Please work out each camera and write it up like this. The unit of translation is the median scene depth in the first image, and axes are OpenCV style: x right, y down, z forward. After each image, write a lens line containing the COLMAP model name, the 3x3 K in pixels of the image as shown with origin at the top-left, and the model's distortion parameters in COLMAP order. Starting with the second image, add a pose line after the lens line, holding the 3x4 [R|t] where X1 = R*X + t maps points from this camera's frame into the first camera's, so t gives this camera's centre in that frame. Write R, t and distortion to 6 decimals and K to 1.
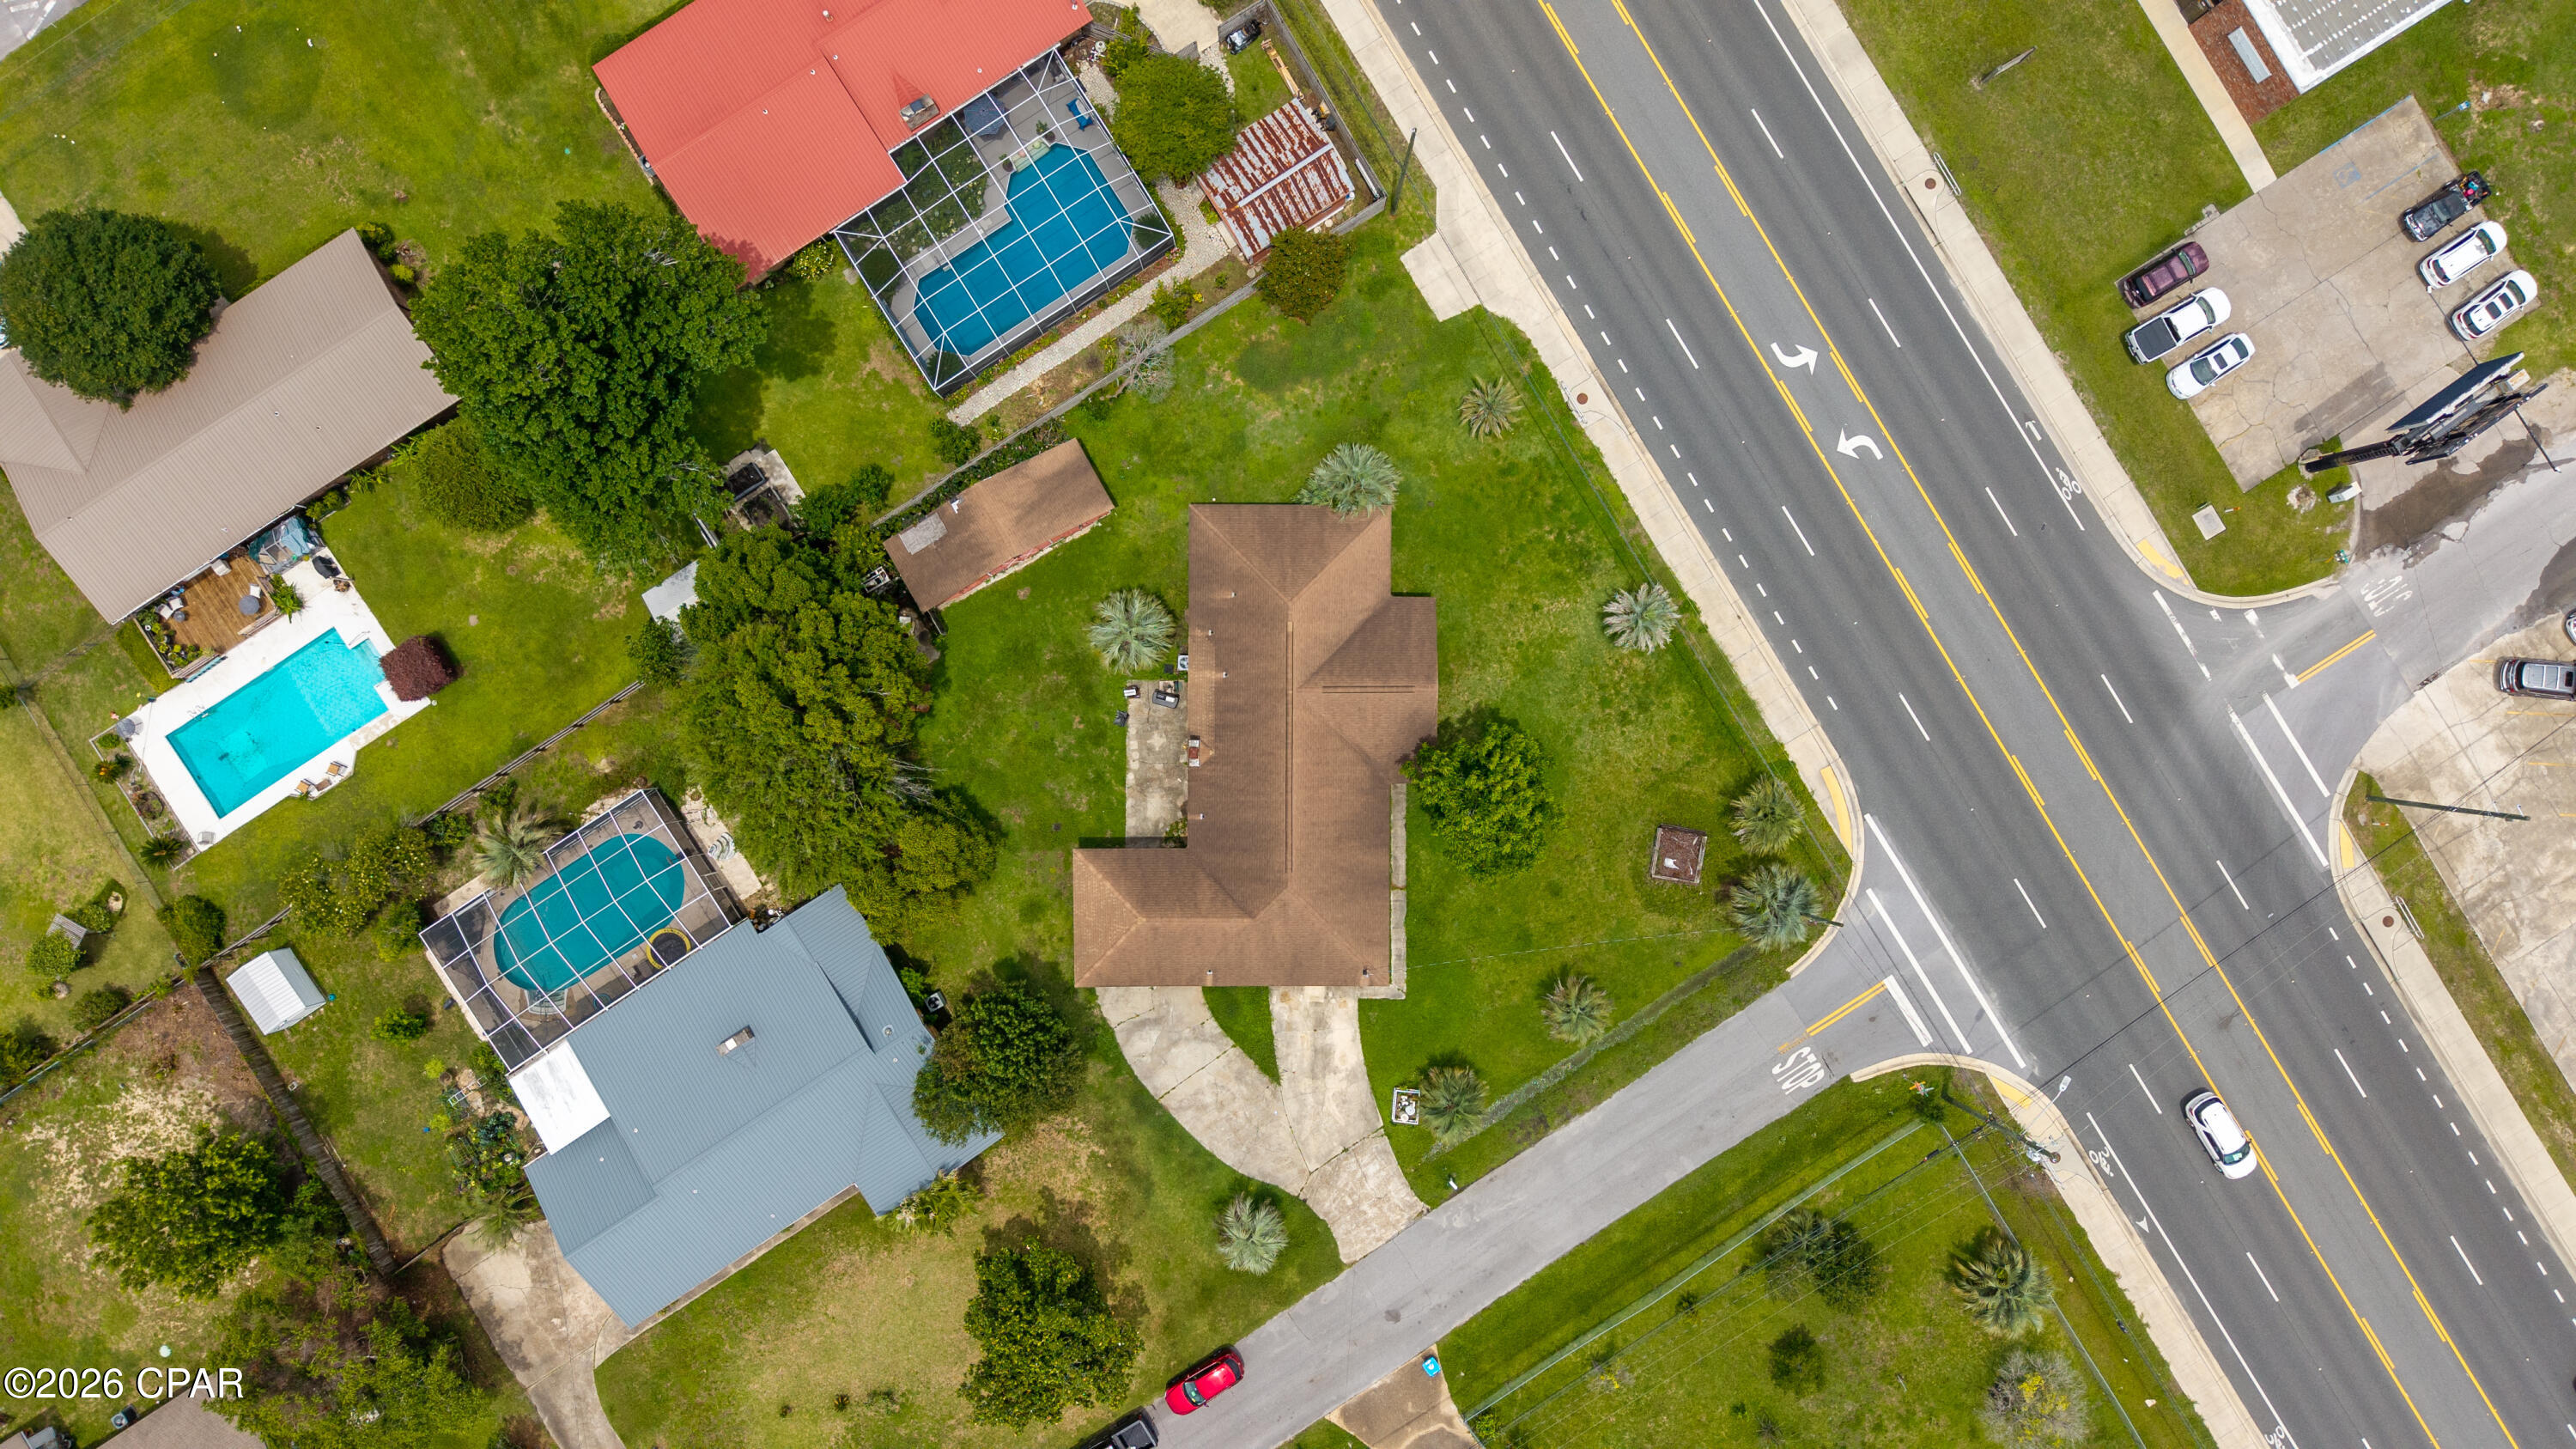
lens RADIAL K [[1721.0, 0, 1295.4], [0, 1721.0, 727.3], [0, 0, 1]] dist [0.027147, -0.033471]
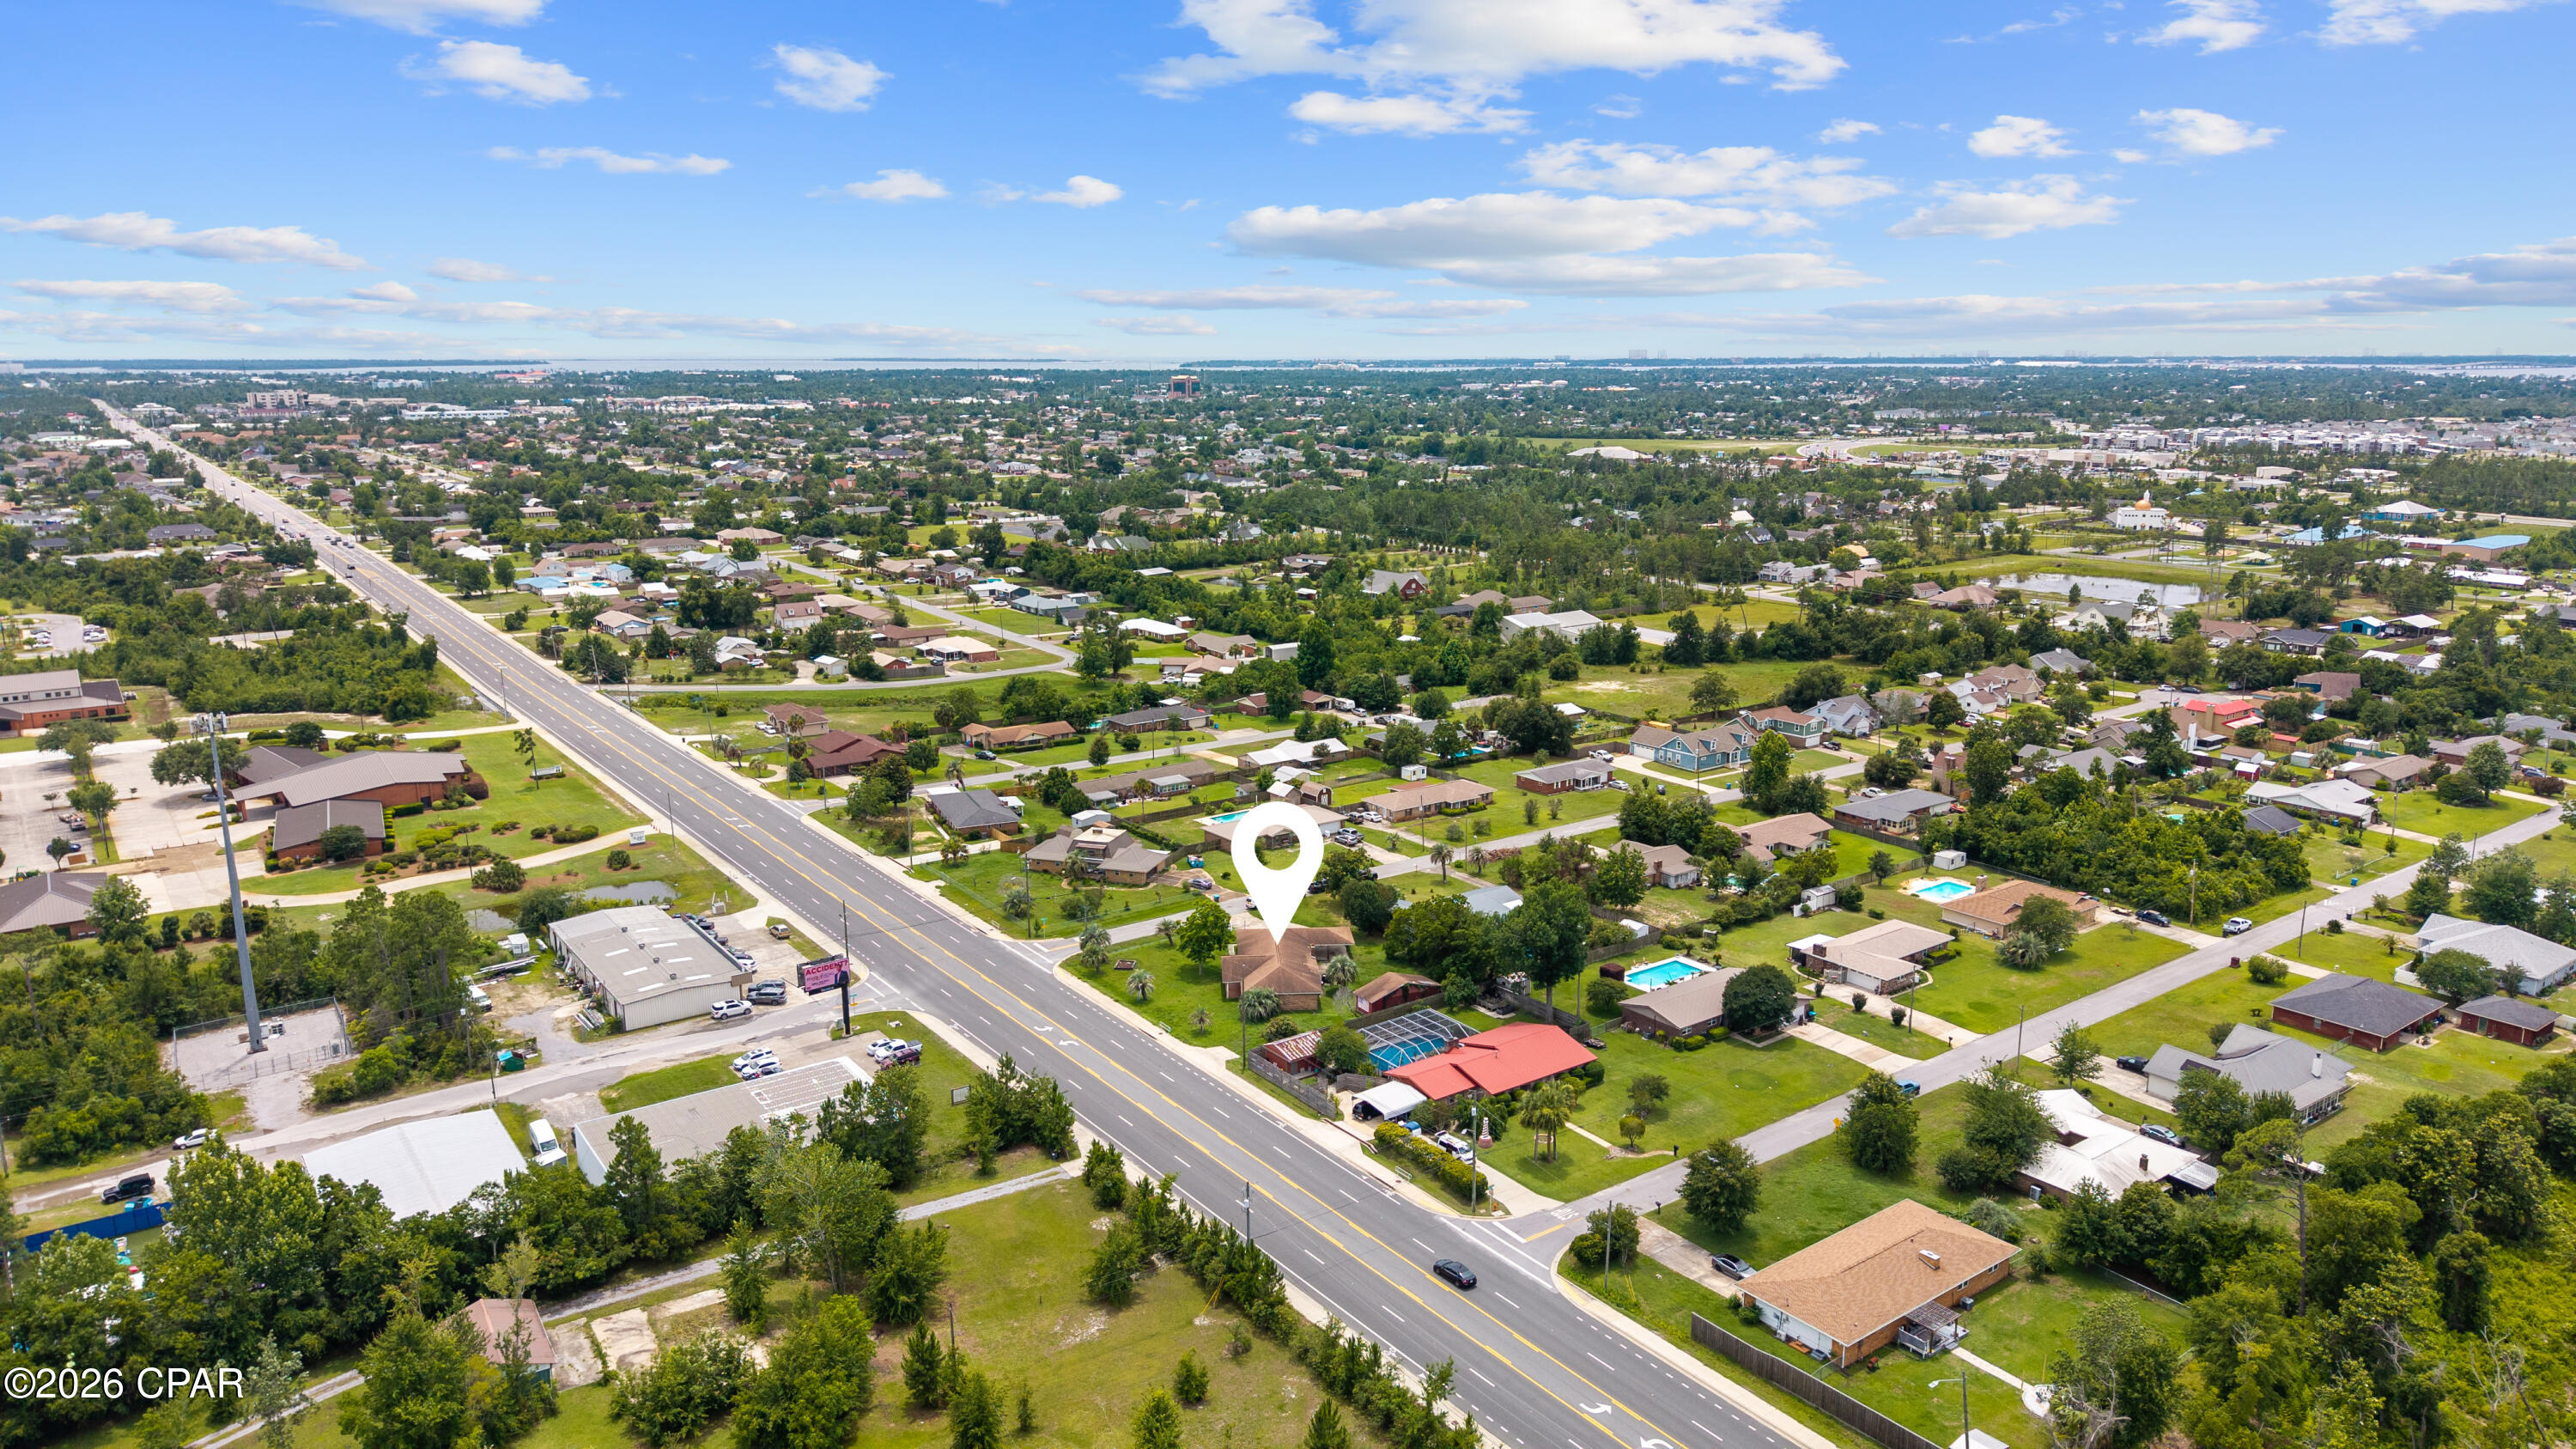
lens RADIAL K [[1730.2, 0, 1288.0], [0, 1730.2, 724.5], [0, 0, 1]] dist [0.200291, -0.000531]
pose [[-0.997932, -0.002123, -0.064243, 0.147424], [-0.062221, -0.218911, 0.973759, -2.436266], [-0.016131, 0.975742, 0.218326, 0.063318]]
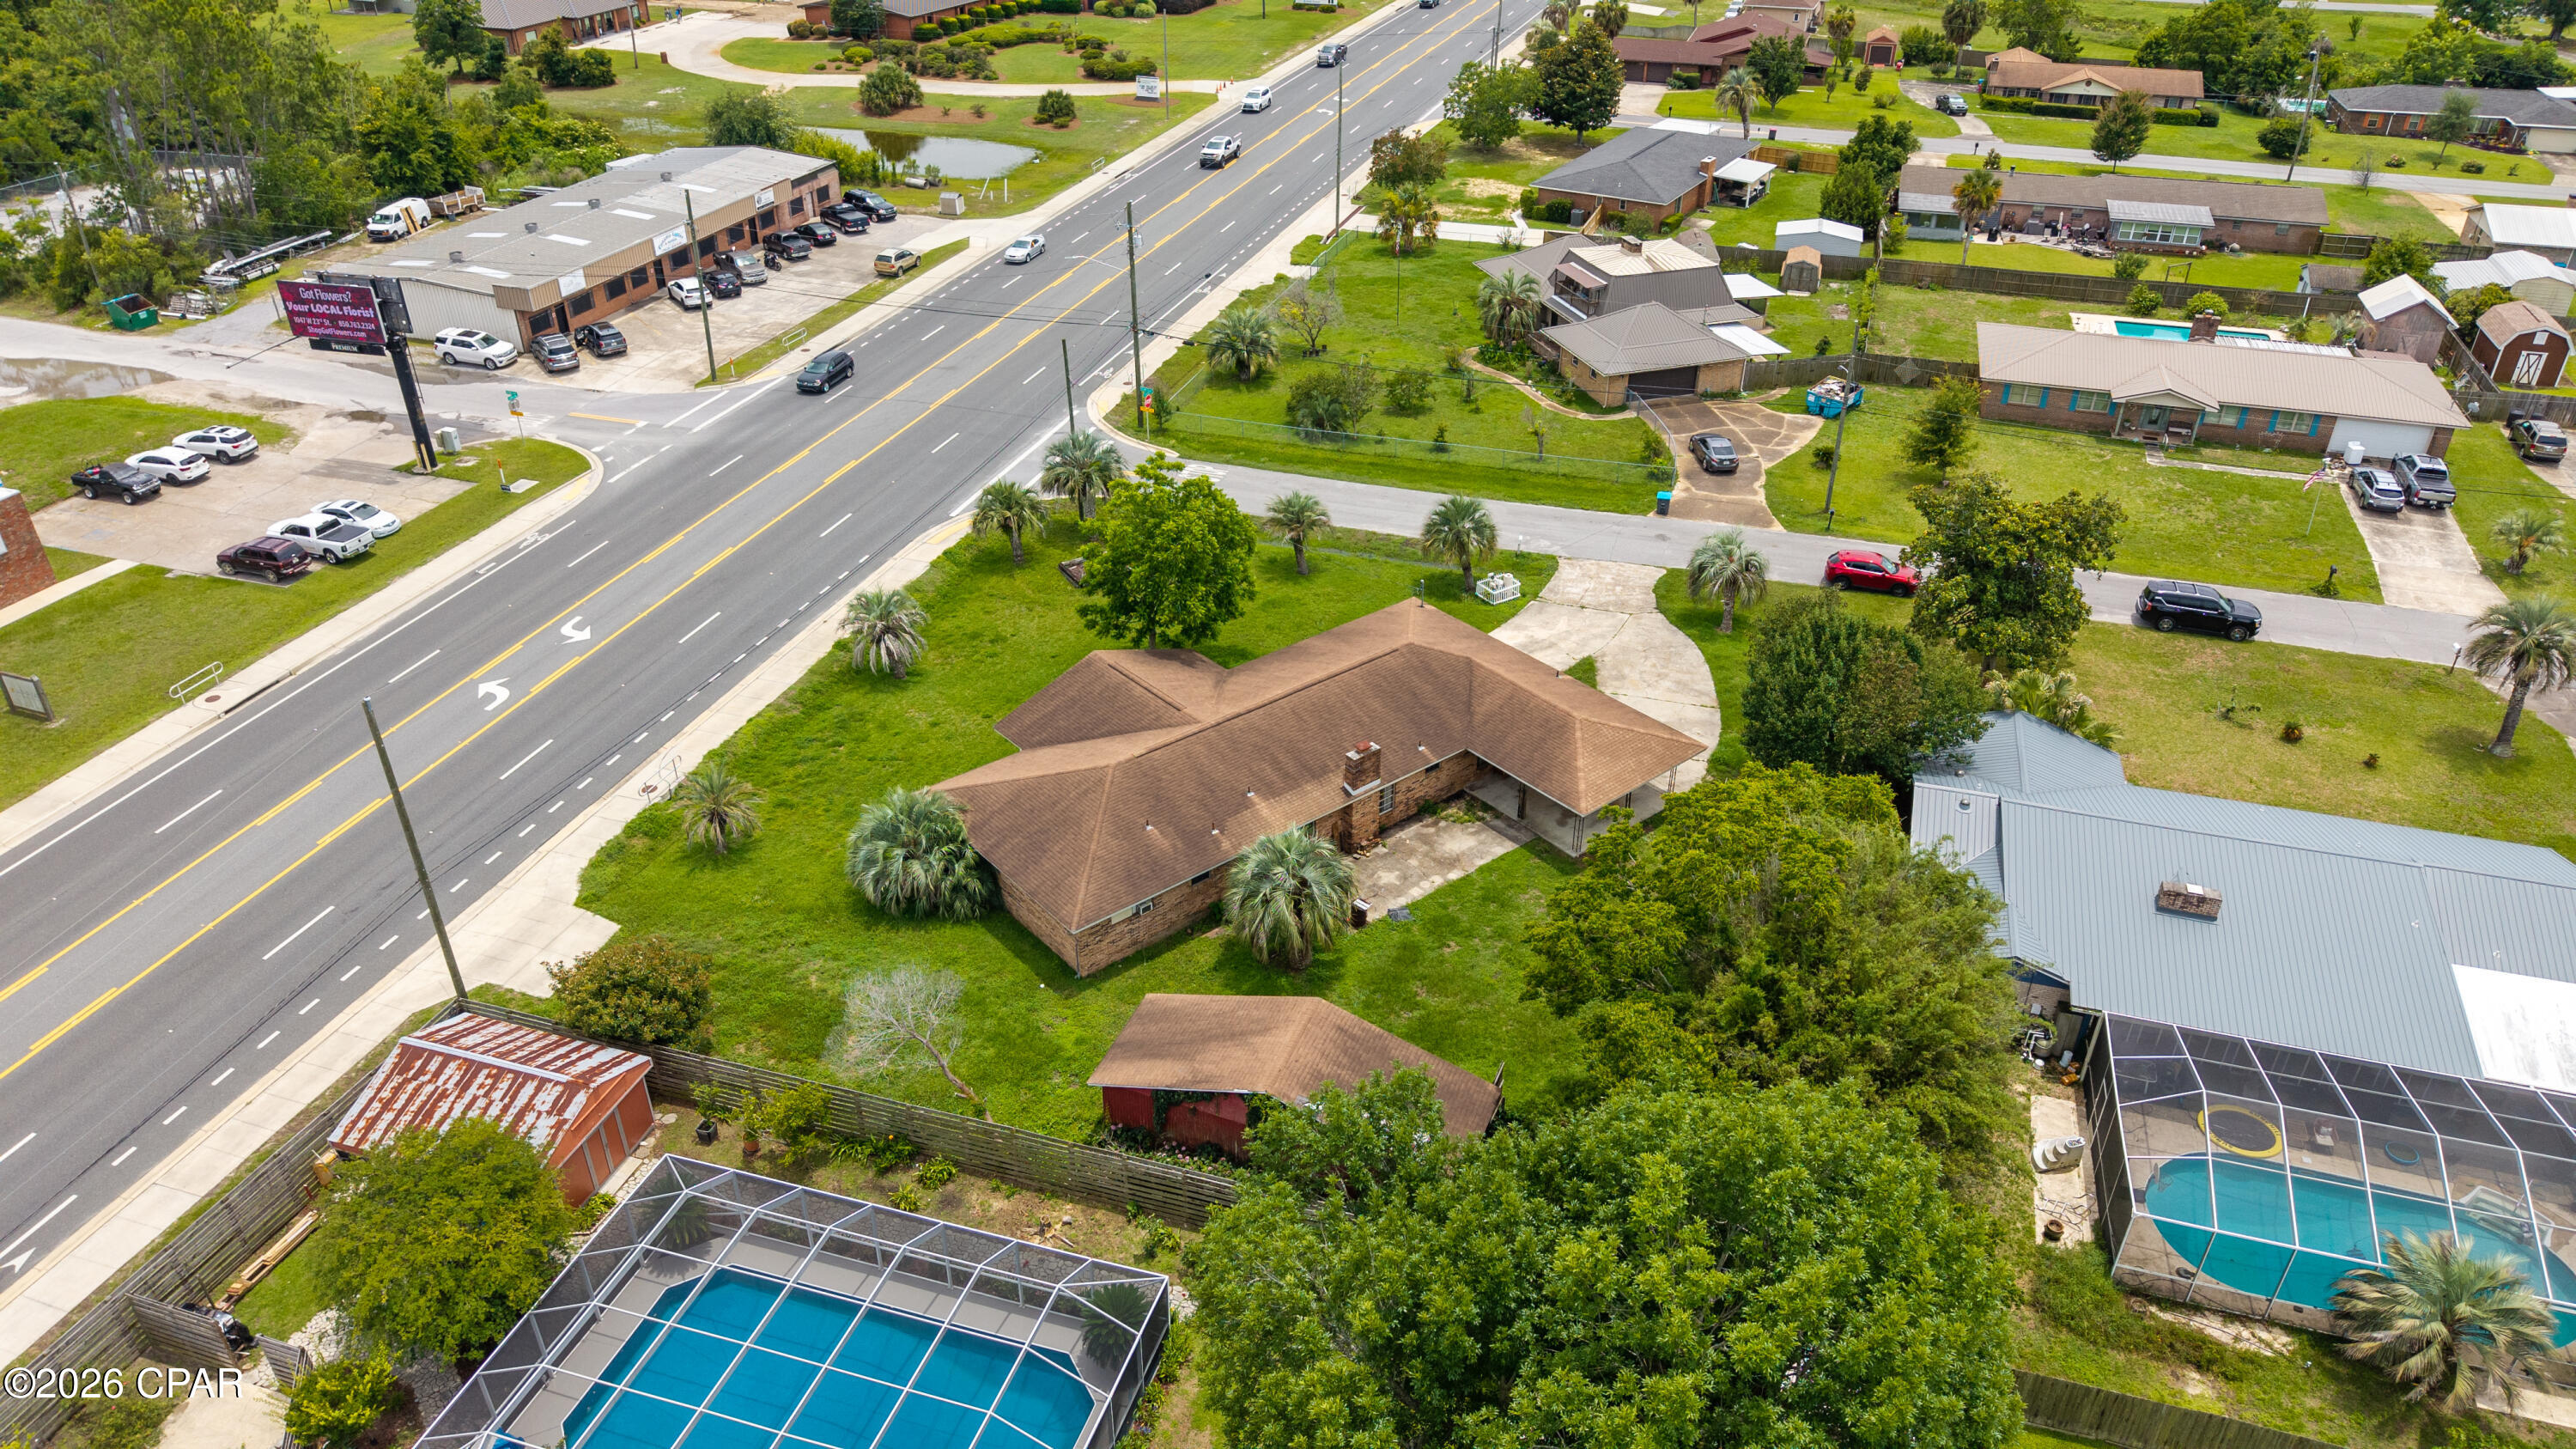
lens RADIAL K [[1721.0, 0, 1295.4], [0, 1721.0, 727.3], [0, 0, 1]] dist [0.027147, -0.033471]
pose [[-0.642052, -0.413864, 0.645357, -0.472049], [0.766568, -0.333430, 0.548816, -0.374923], [-0.011954, 0.847078, 0.531334, 0.584494]]
